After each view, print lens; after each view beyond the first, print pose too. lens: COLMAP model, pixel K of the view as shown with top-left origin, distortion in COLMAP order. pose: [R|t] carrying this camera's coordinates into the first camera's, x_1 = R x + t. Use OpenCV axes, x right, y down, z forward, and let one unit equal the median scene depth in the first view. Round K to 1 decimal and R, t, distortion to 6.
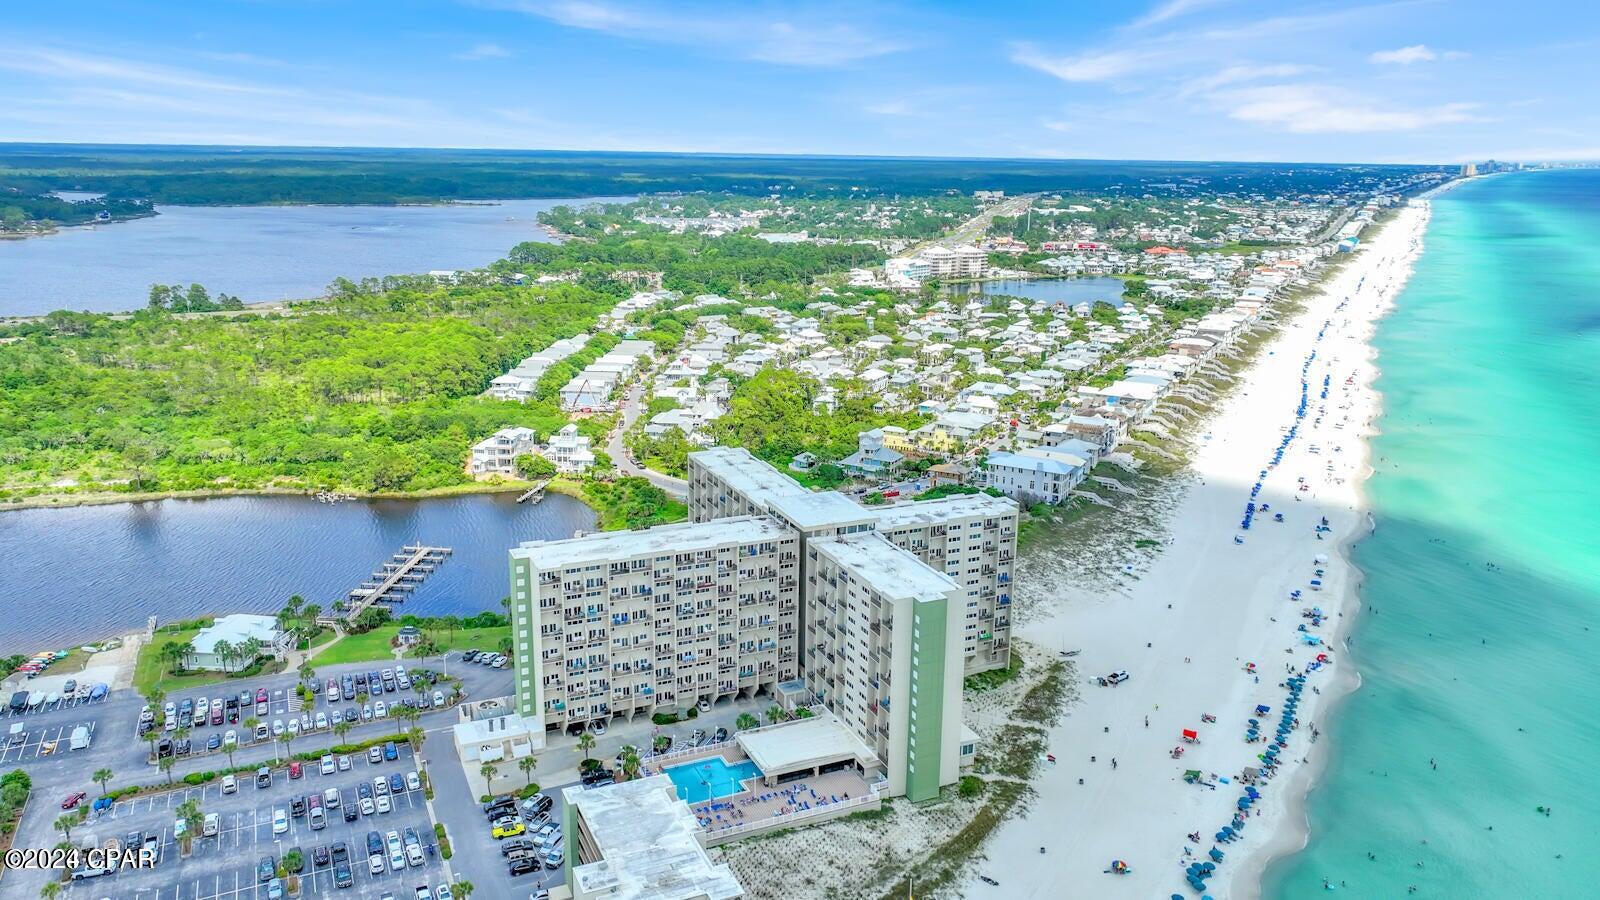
lens RADIAL K [[1163.2, 0, 791.2], [0, 1163.2, 451.8], [0, 0, 1]] dist [0.001215, 0.003785]
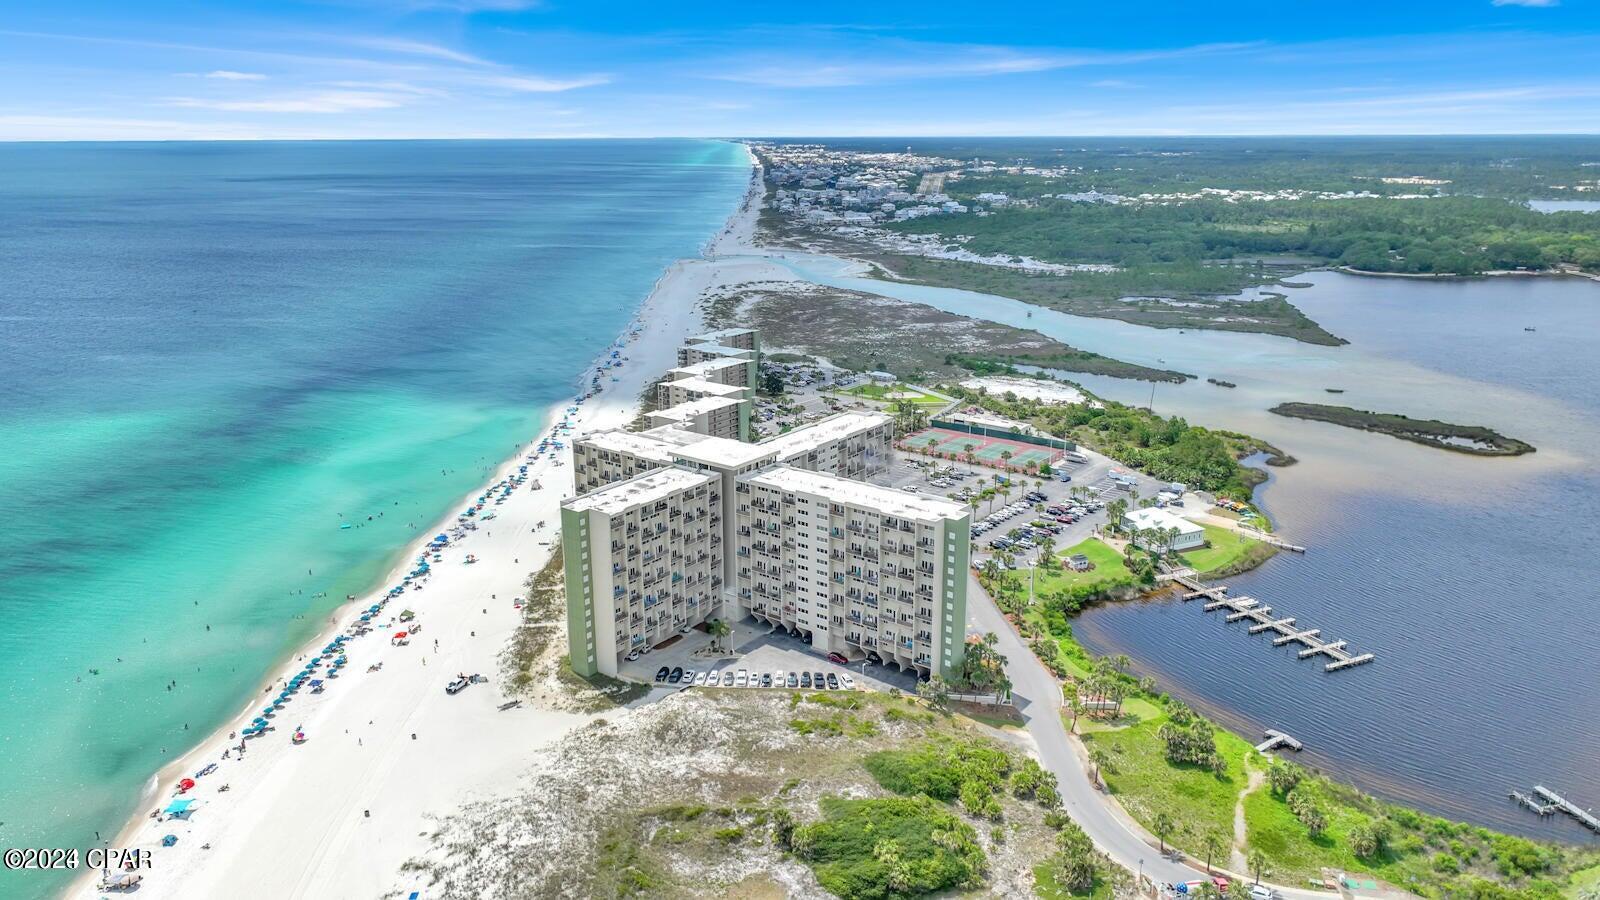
lens RADIAL K [[1120.3, 0, 799.2], [0, 1120.3, 443.1], [0, 0, 1]] dist [0.005179, 0.004674]
pose [[-0.875107, 0.119049, -0.469058, 0.507278], [-0.128033, 0.877774, 0.461649, -0.507303], [0.466686, 0.464047, -0.752904, 1.980611]]
